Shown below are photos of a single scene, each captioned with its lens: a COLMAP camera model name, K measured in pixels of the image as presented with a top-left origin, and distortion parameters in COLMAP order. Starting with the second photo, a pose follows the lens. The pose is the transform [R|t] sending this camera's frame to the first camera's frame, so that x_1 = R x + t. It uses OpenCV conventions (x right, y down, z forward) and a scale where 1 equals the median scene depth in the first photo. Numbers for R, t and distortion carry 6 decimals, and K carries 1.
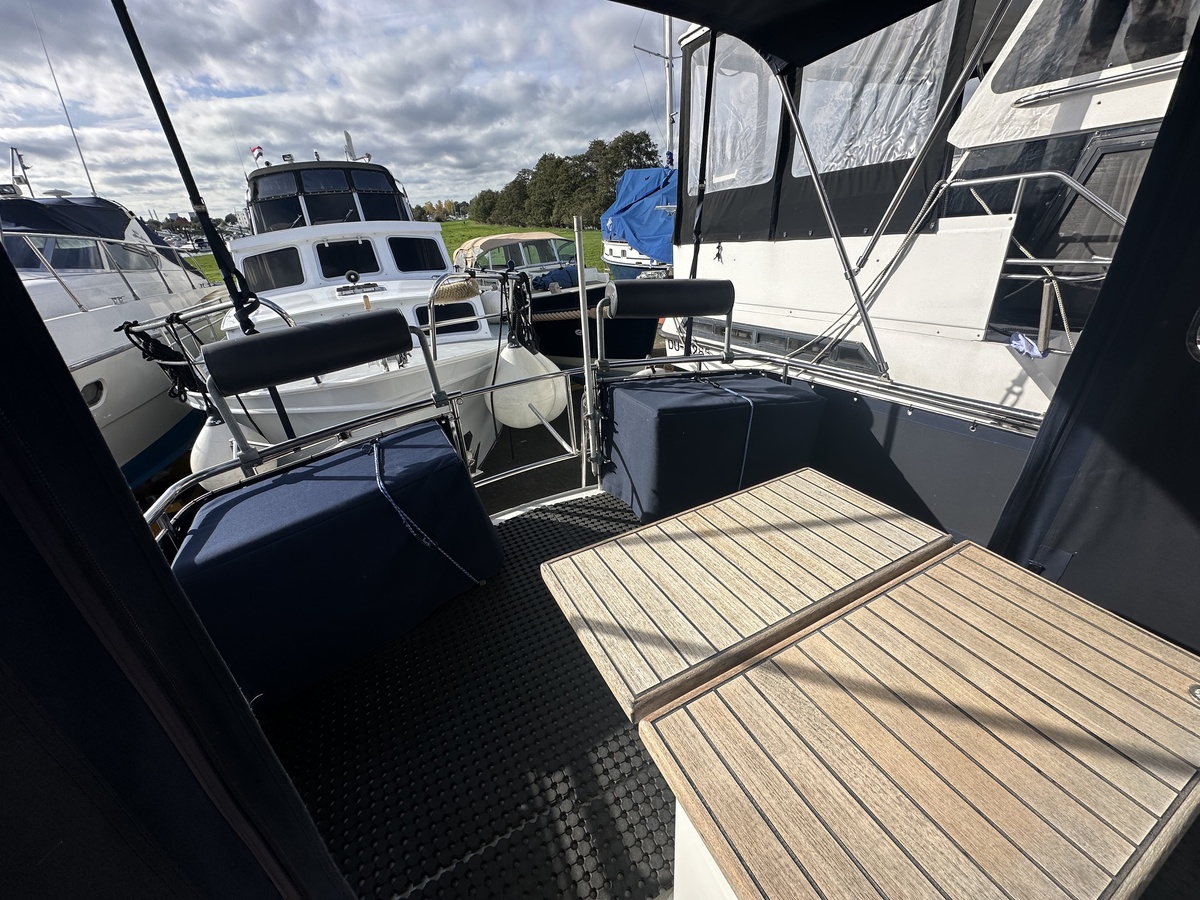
lens RADIAL K [[477.6, 0, 592.9], [0, 477.6, 447.3], [0, 0, 1]] dist [-0.004205, 0.000881]
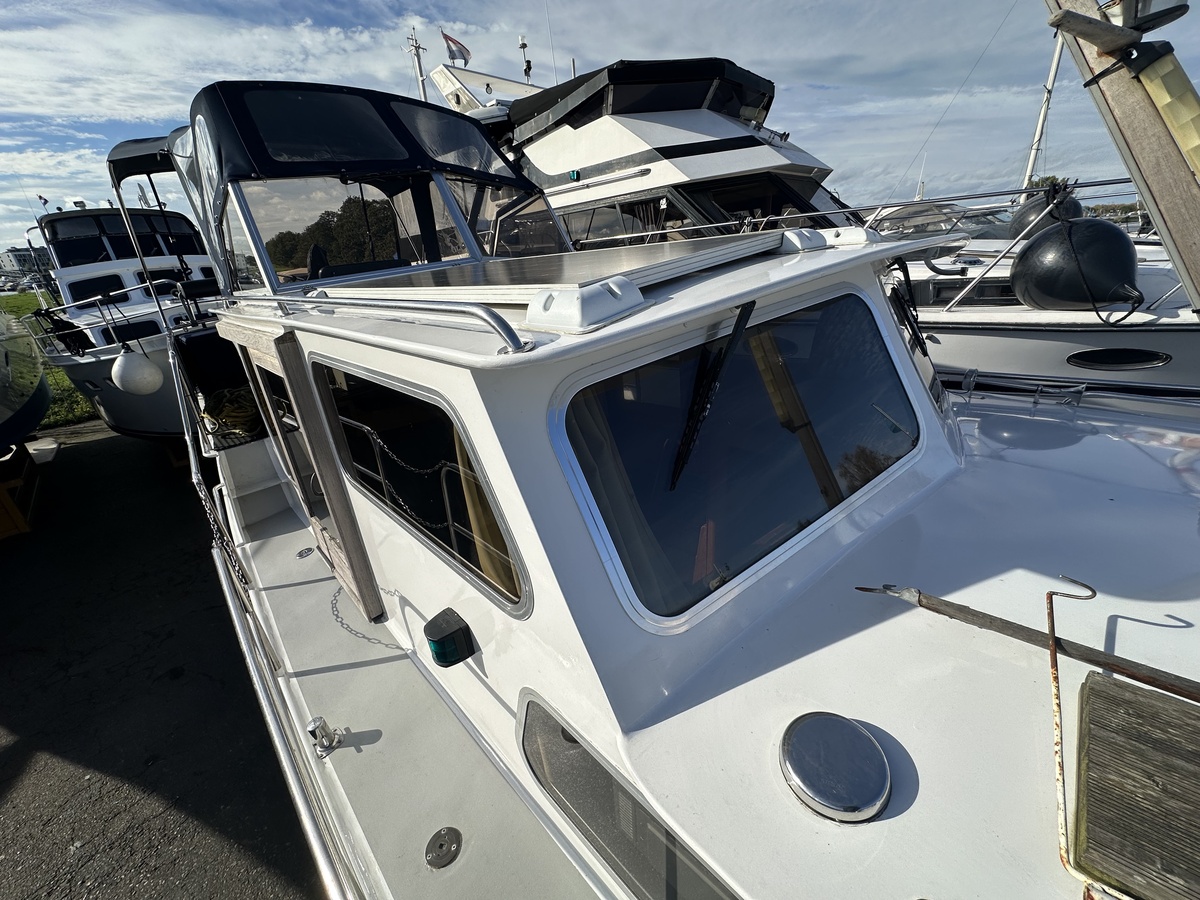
lens RADIAL K [[477.6, 0, 605.9], [0, 477.6, 448.7], [0, 0, 1]] dist [-0.004205, 0.000881]
pose [[0.937111, -0.132231, 0.323013, 0.106146], [0.155210, 0.986795, -0.046326, 0.231265], [-0.312622, 0.093548, 0.945260, -0.438101]]
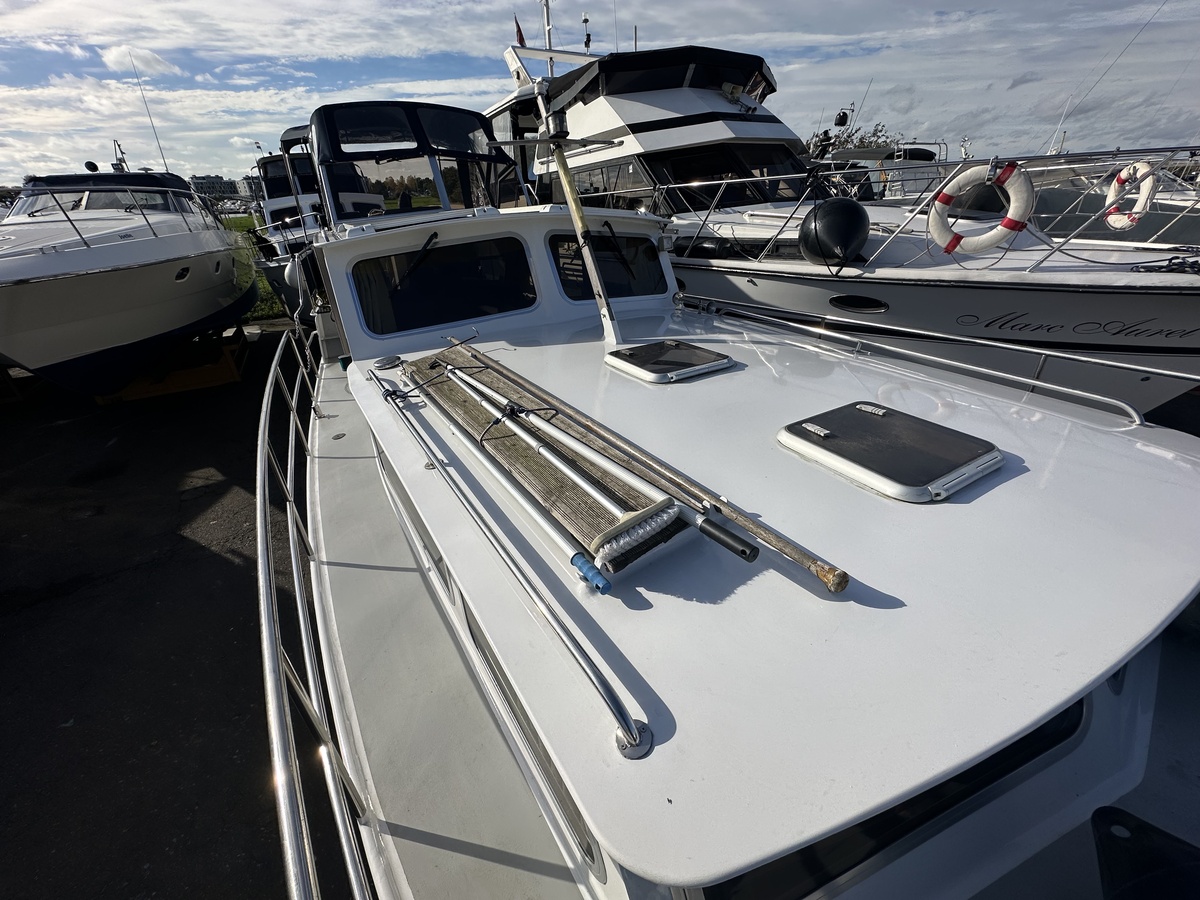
lens RADIAL K [[477.6, 0, 608.5], [0, 477.6, 449.5], [0, 0, 1]] dist [-0.004205, 0.000881]
pose [[0.995904, -0.012797, 0.089507, 0.273821], [0.009819, 0.999386, 0.033636, 0.332846], [-0.089883, -0.032620, 0.995418, -0.684593]]
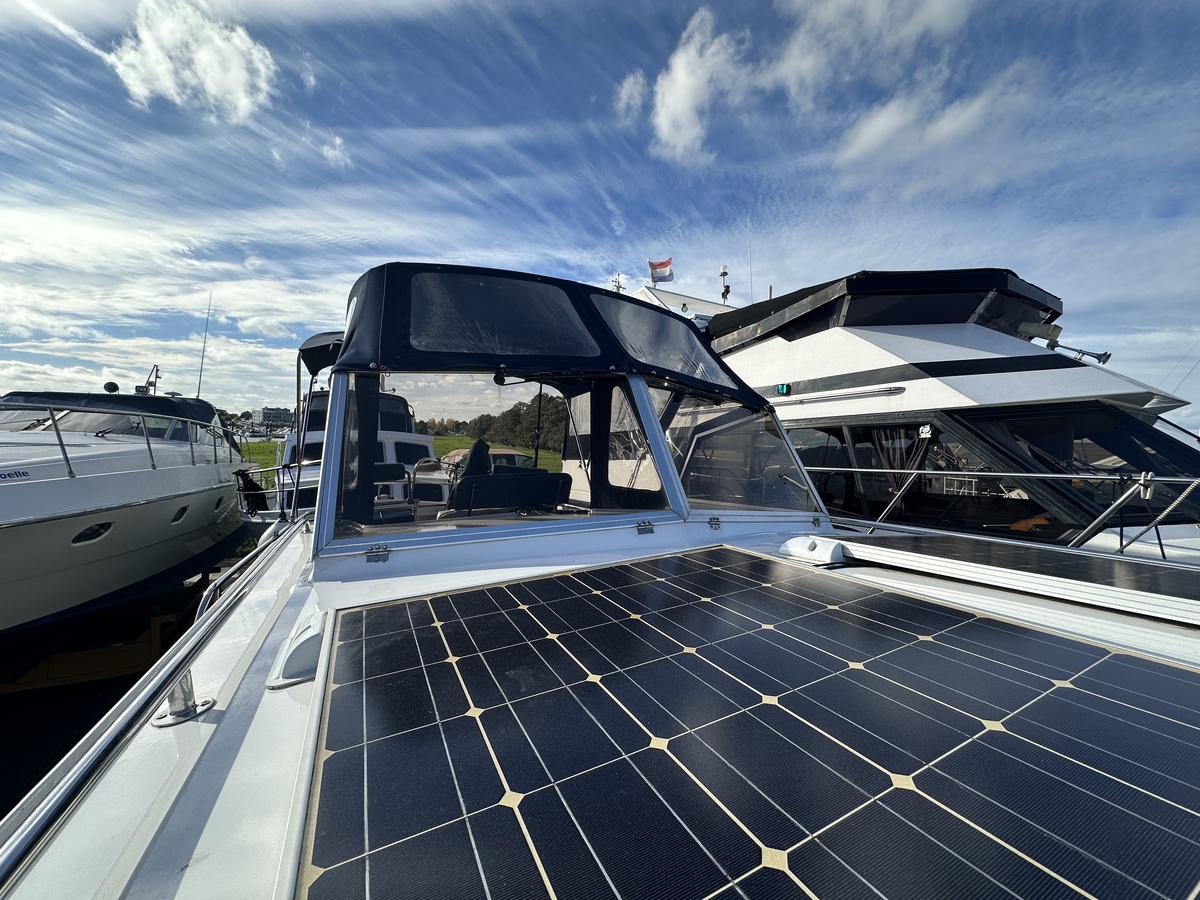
lens RADIAL K [[477.6, 0, 603.5], [0, 477.6, 448.6], [0, 0, 1]] dist [-0.004205, 0.000881]
pose [[0.994562, 0.090927, 0.050773, 0.105643], [-0.060390, 0.900735, -0.430150, 0.134718], [-0.084845, 0.424745, 0.901329, -0.290395]]
